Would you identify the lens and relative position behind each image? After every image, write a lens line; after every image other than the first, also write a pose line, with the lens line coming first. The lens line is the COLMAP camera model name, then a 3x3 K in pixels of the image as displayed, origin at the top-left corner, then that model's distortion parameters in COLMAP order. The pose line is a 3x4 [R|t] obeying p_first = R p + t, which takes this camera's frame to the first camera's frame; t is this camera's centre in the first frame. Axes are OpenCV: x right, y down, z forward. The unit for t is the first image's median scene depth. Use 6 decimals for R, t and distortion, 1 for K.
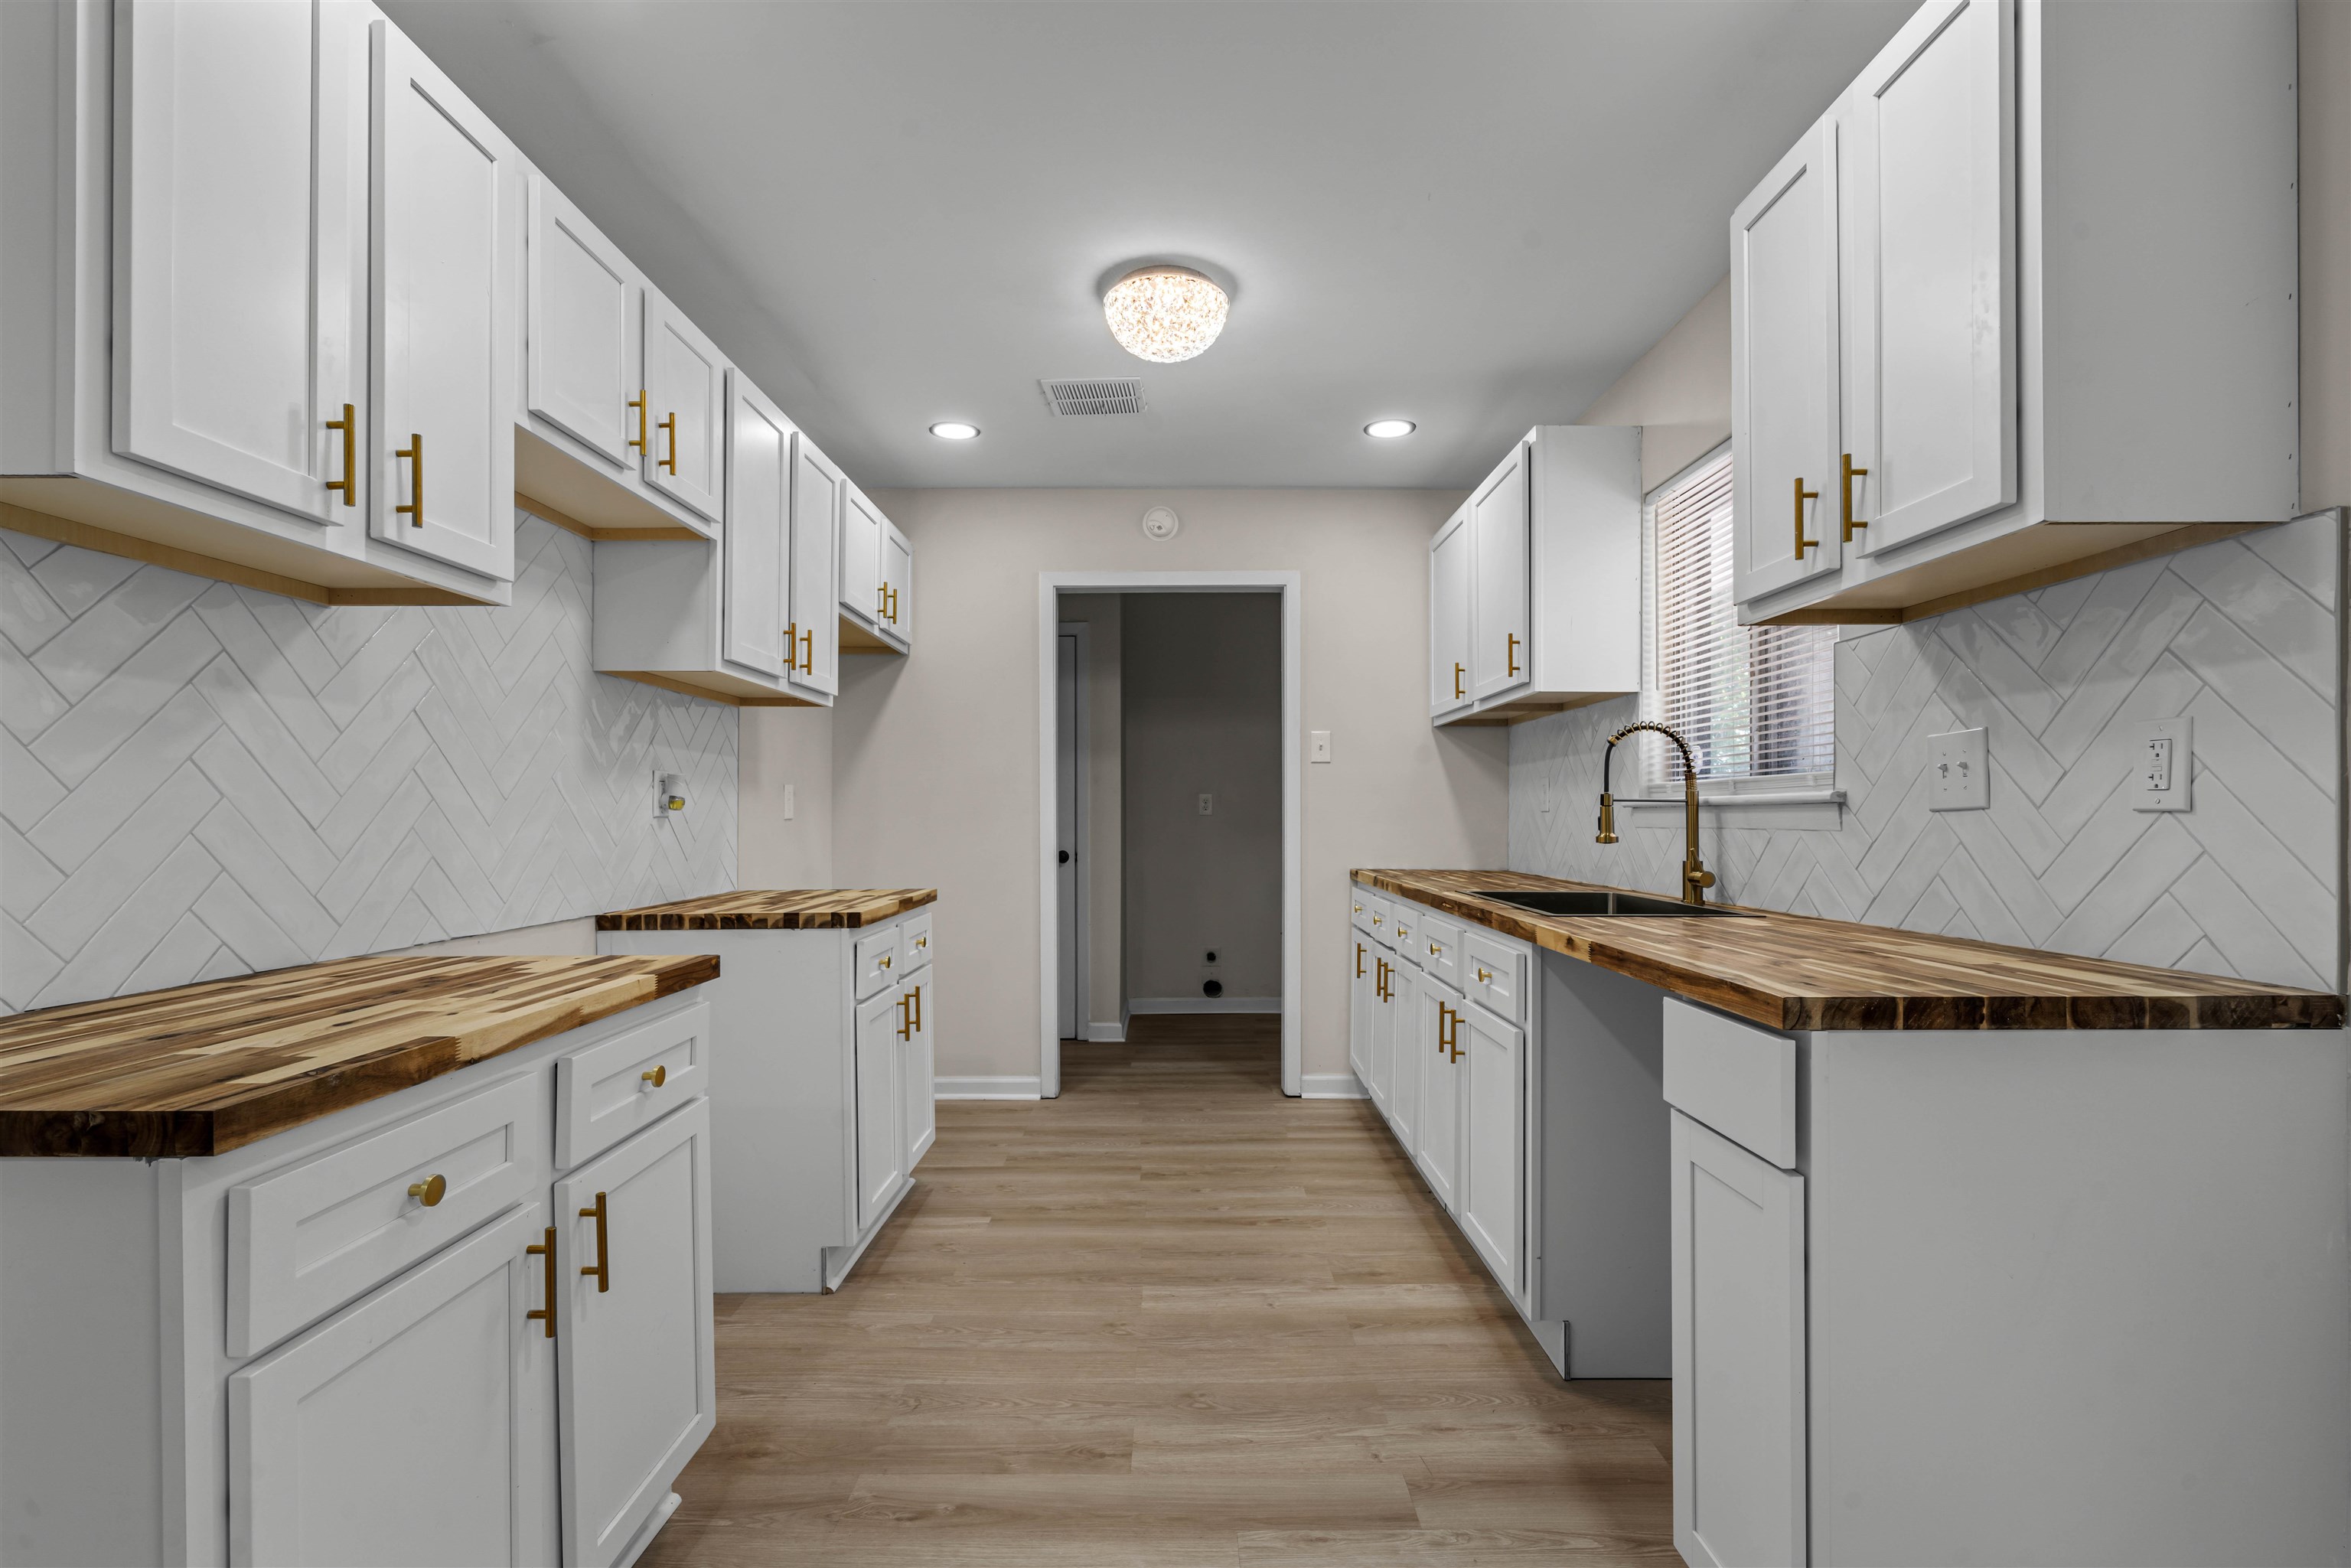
lens RADIAL K [[1069.7, 0, 1170.6], [0, 1069.7, 803.6], [0, 0, 1]] dist [-0.010664, 0.001516]
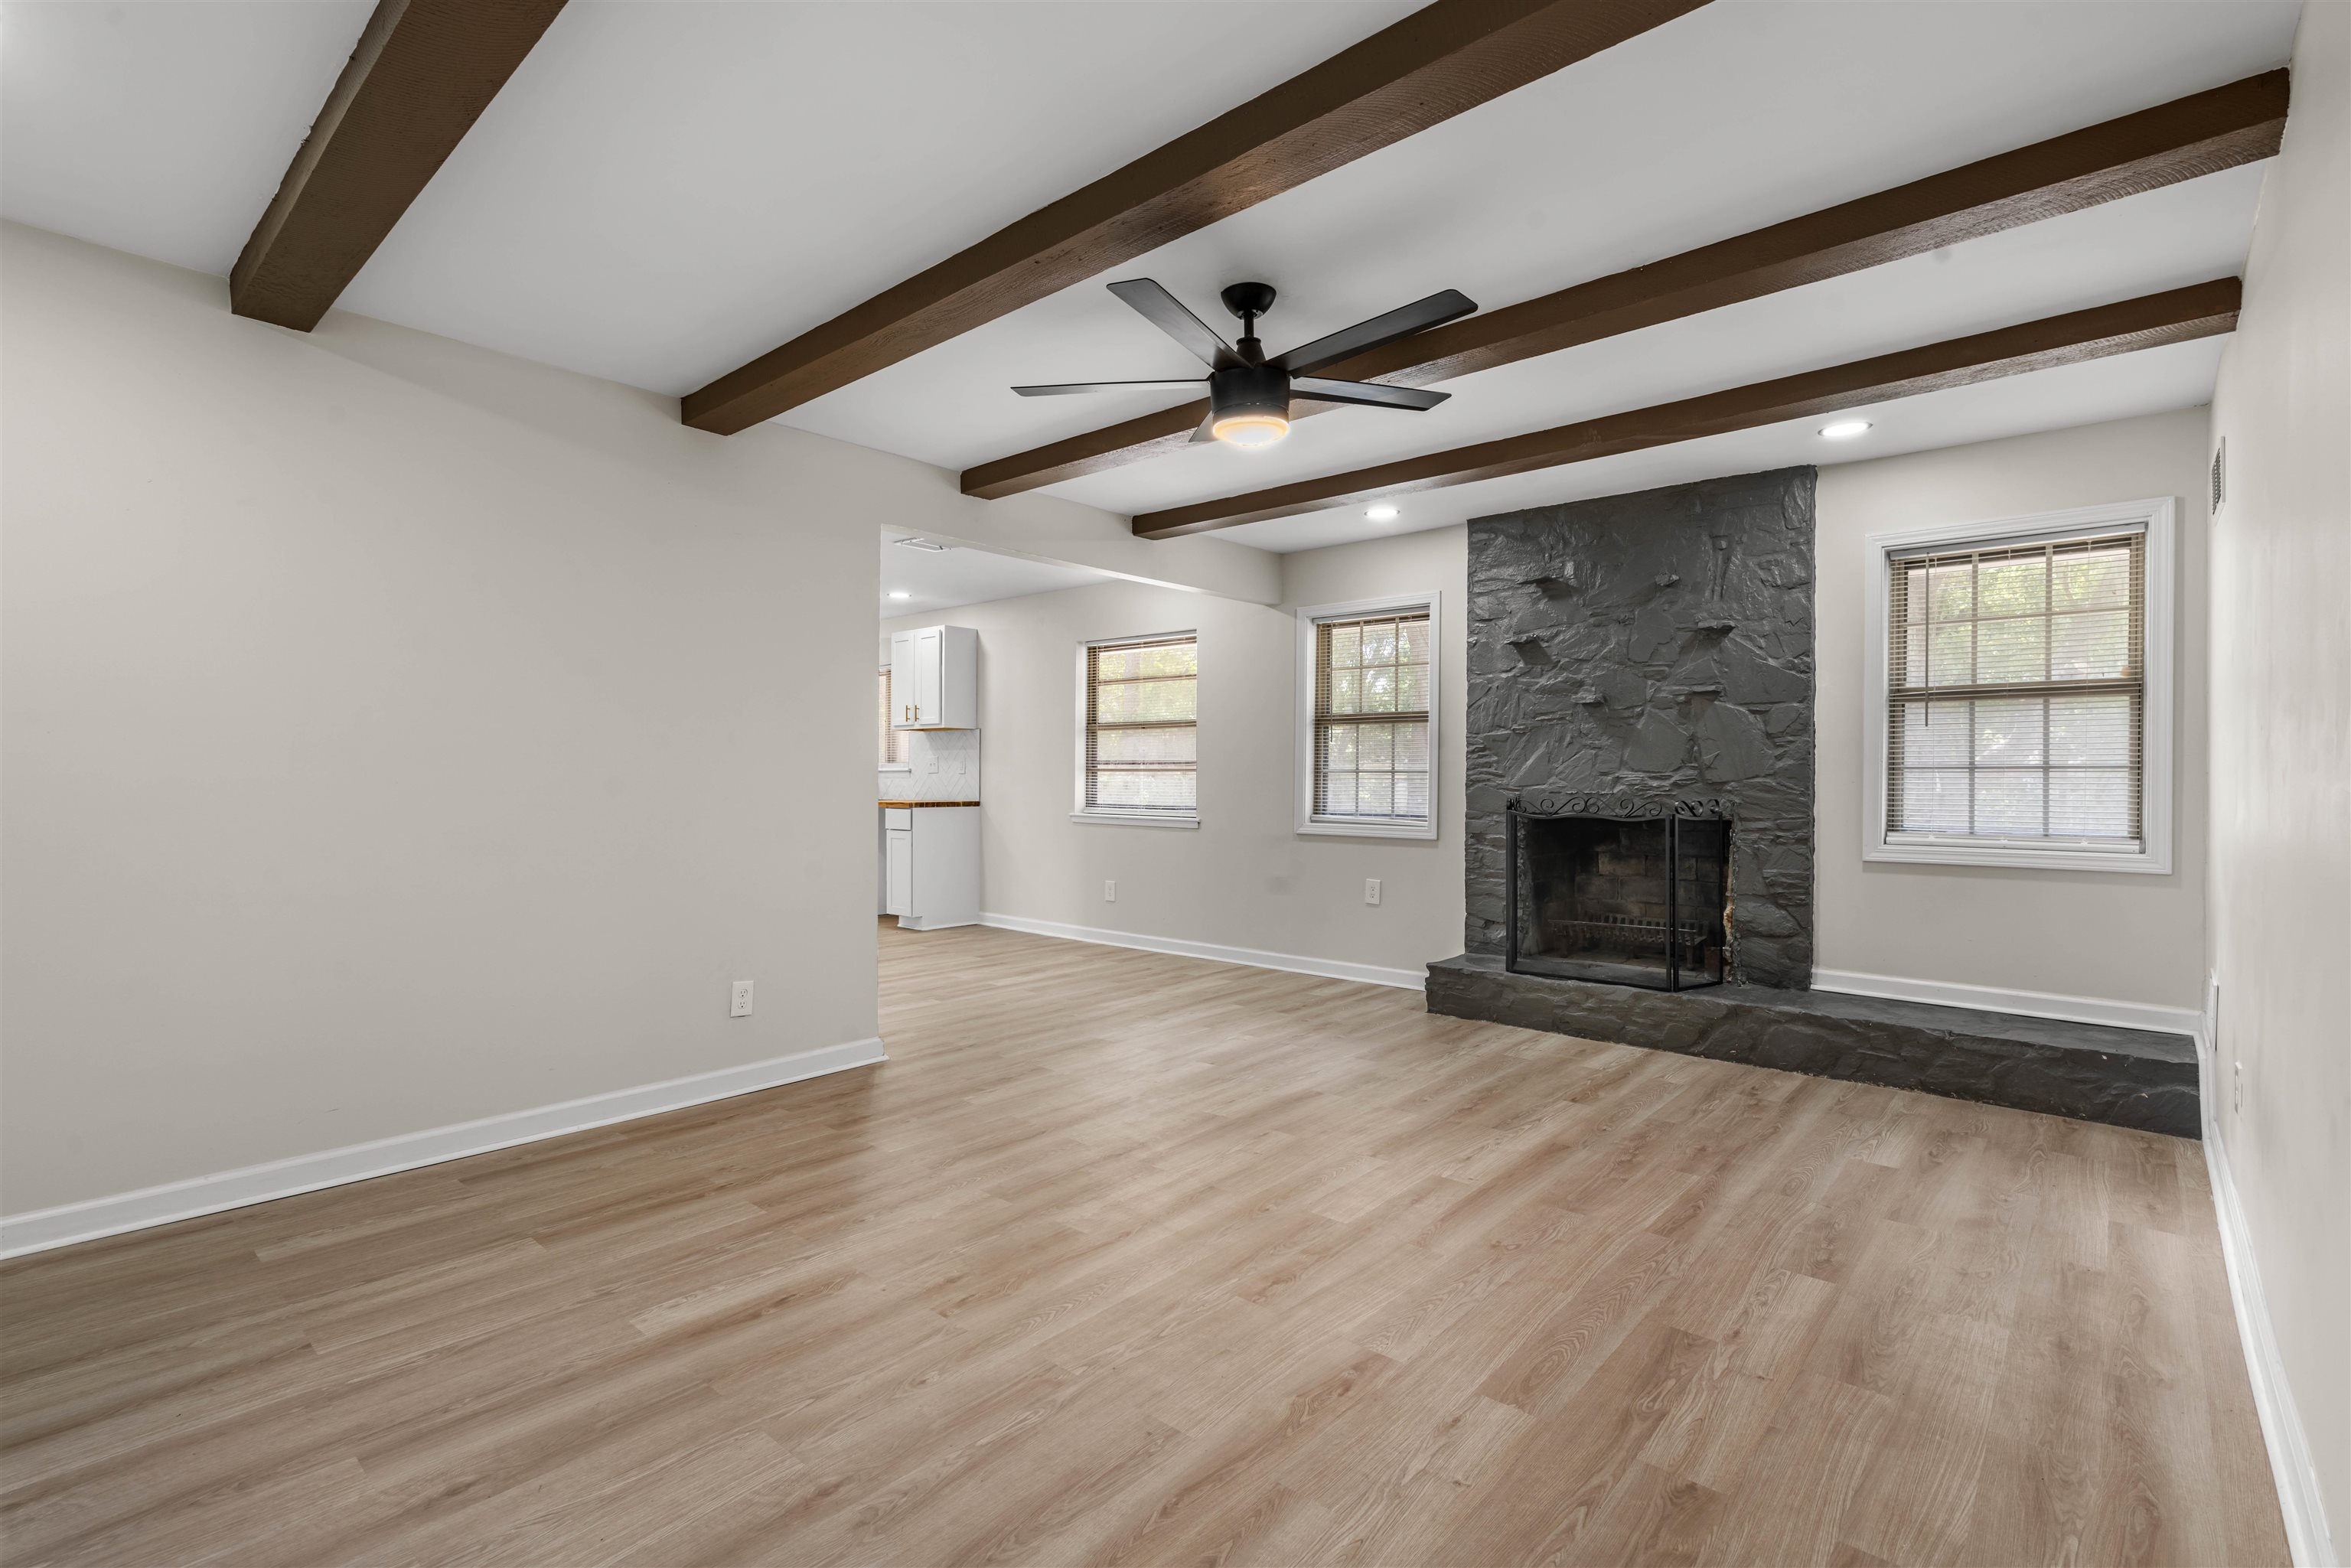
lens RADIAL K [[1069.7, 0, 1173.6], [0, 1069.7, 780.9], [0, 0, 1]] dist [-0.010664, 0.001516]
pose [[0.669715, -0.004462, 0.742605, -2.426761], [-0.007346, 0.999893, 0.012632, -0.031798], [-0.742582, -0.013915, 0.669611, -3.473906]]
